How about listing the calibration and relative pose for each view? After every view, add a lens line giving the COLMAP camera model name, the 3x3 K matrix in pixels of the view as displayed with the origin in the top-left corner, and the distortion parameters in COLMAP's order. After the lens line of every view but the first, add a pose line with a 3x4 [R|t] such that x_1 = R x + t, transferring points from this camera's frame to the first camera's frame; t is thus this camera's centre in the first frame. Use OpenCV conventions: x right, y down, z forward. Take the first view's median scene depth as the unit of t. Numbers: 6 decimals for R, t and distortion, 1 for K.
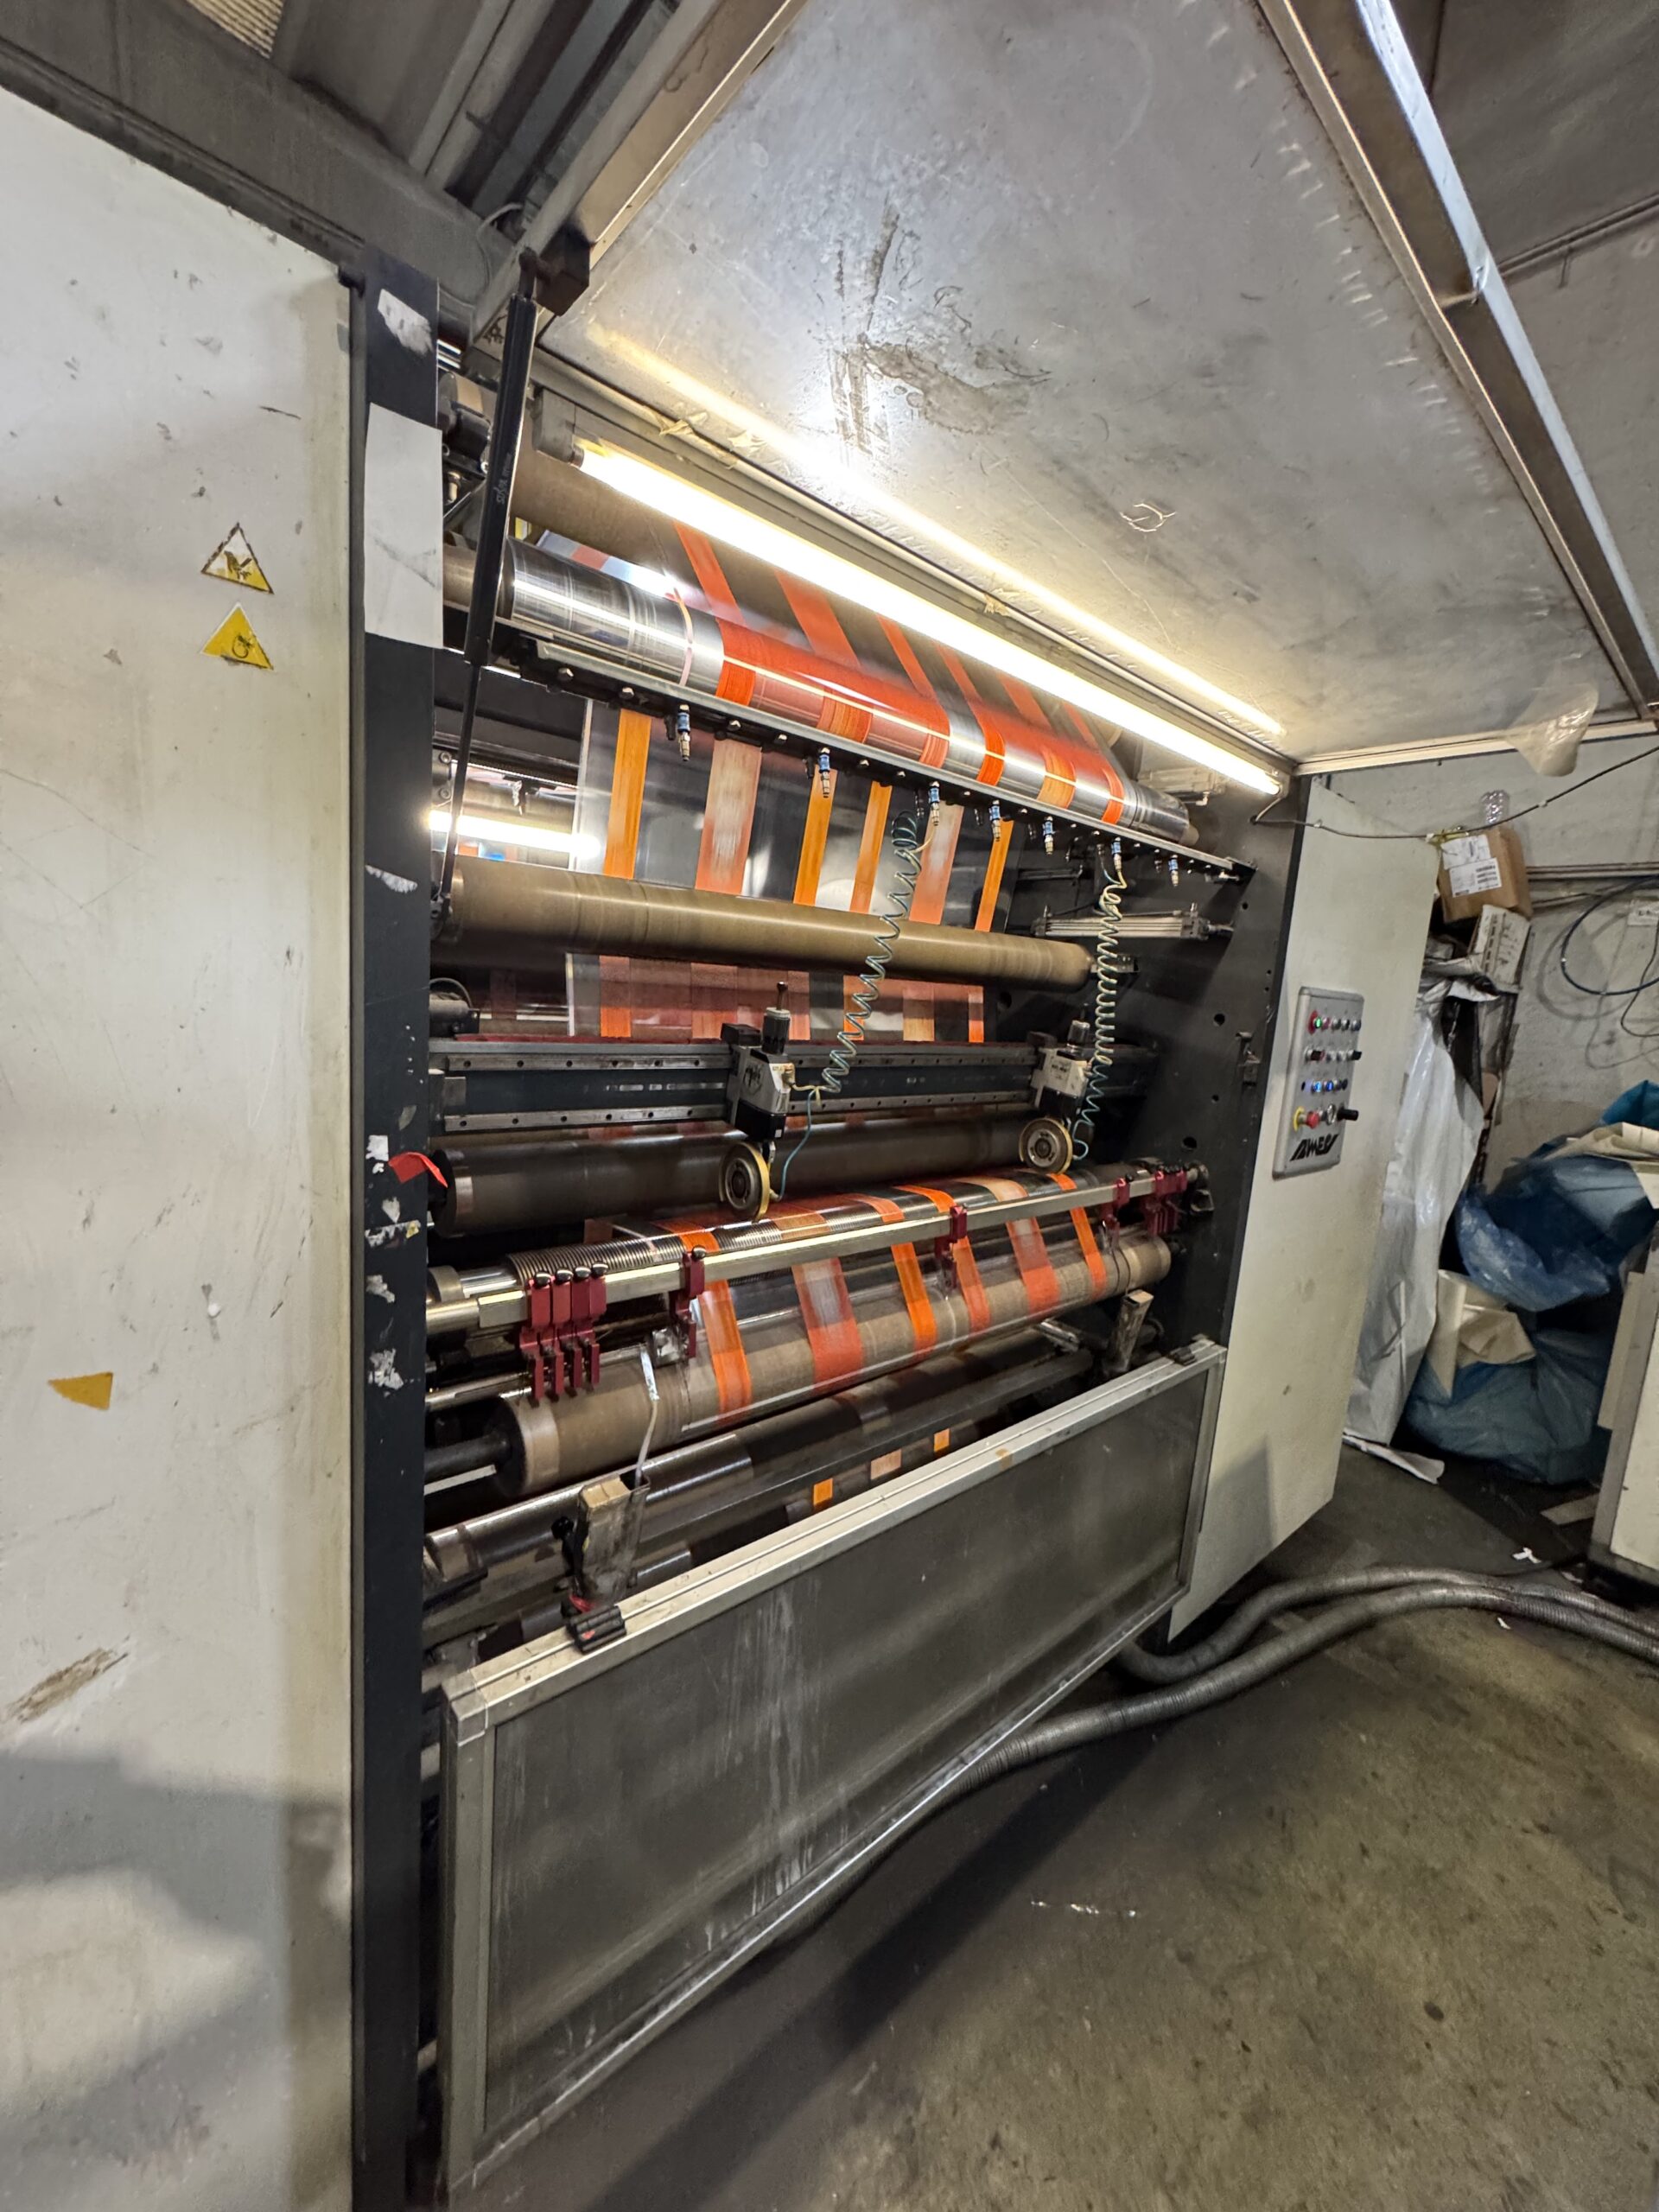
lens RADIAL K [[883.4, 0, 822.8], [0, 883.4, 1105.8], [0, 0, 1]] dist [-0.007745, 0.001152]
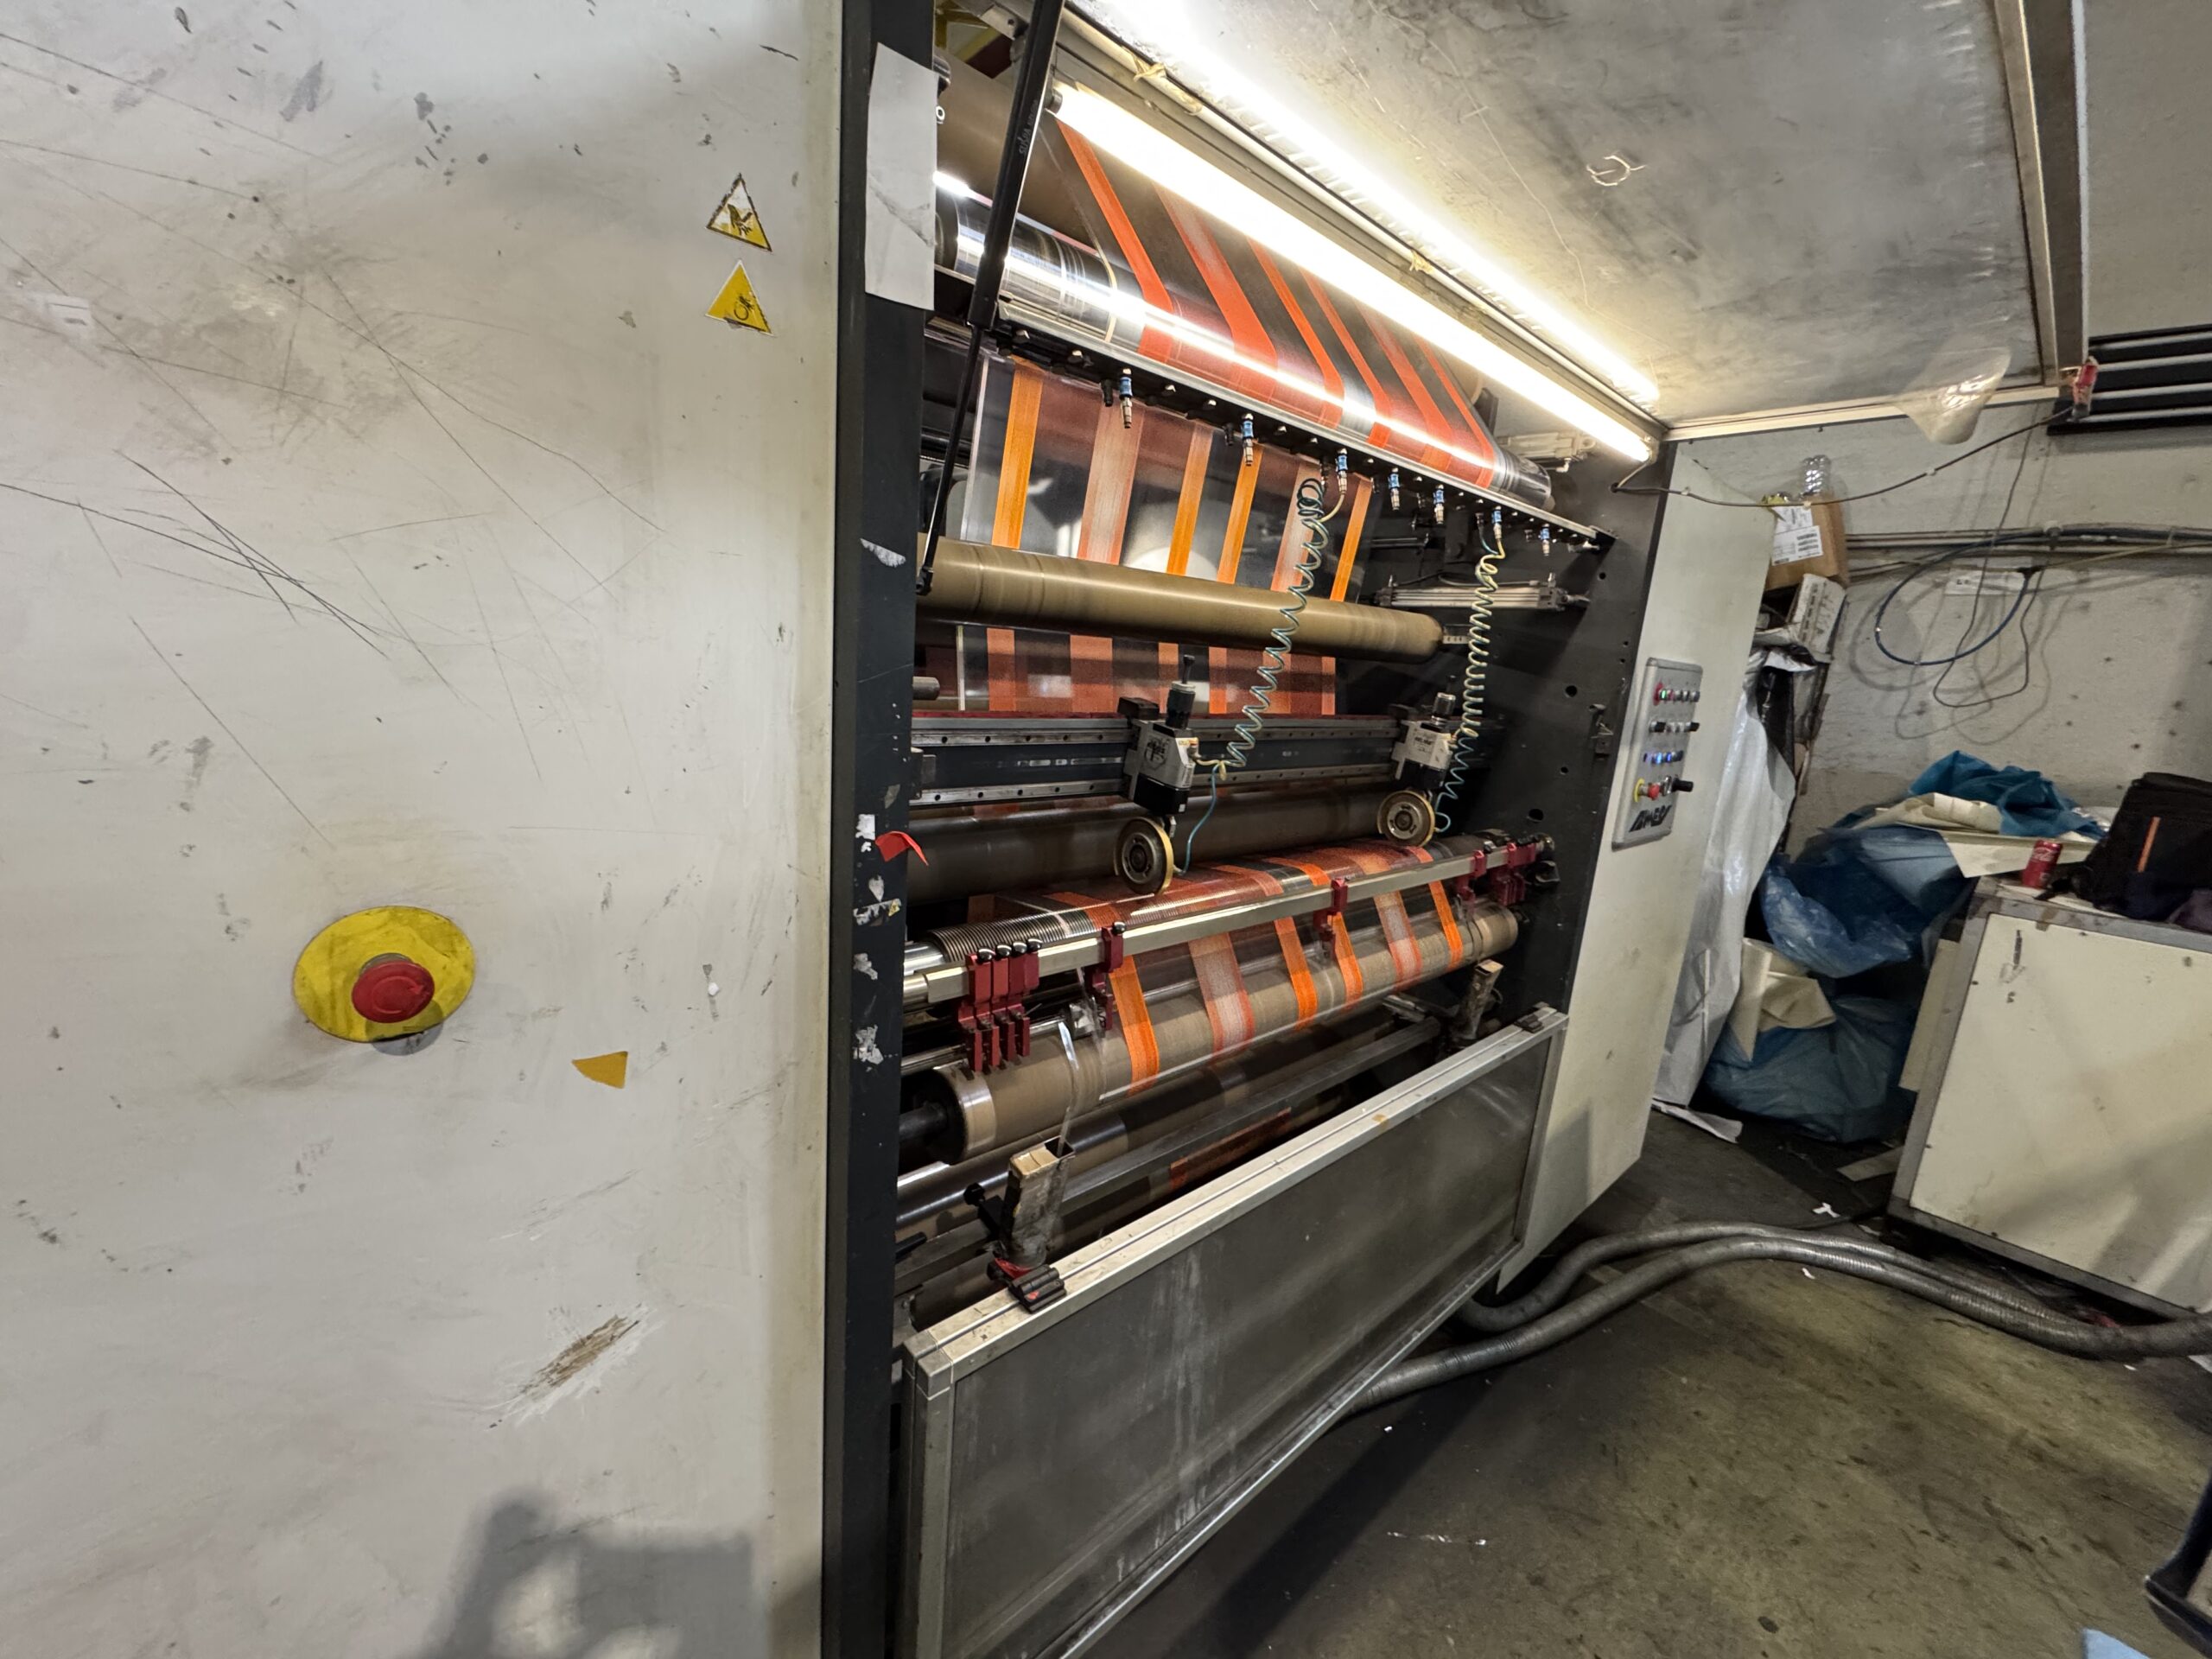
lens RADIAL K [[883.4, 0, 1106.5], [0, 883.4, 832.0], [0, 0, 1]] dist [-0.007745, 0.001152]
pose [[0.999924, -0.004122, 0.011579, -0.135579], [0.003390, 0.998035, 0.062575, -0.004689], [-0.011814, -0.062531, 0.997973, -0.000054]]
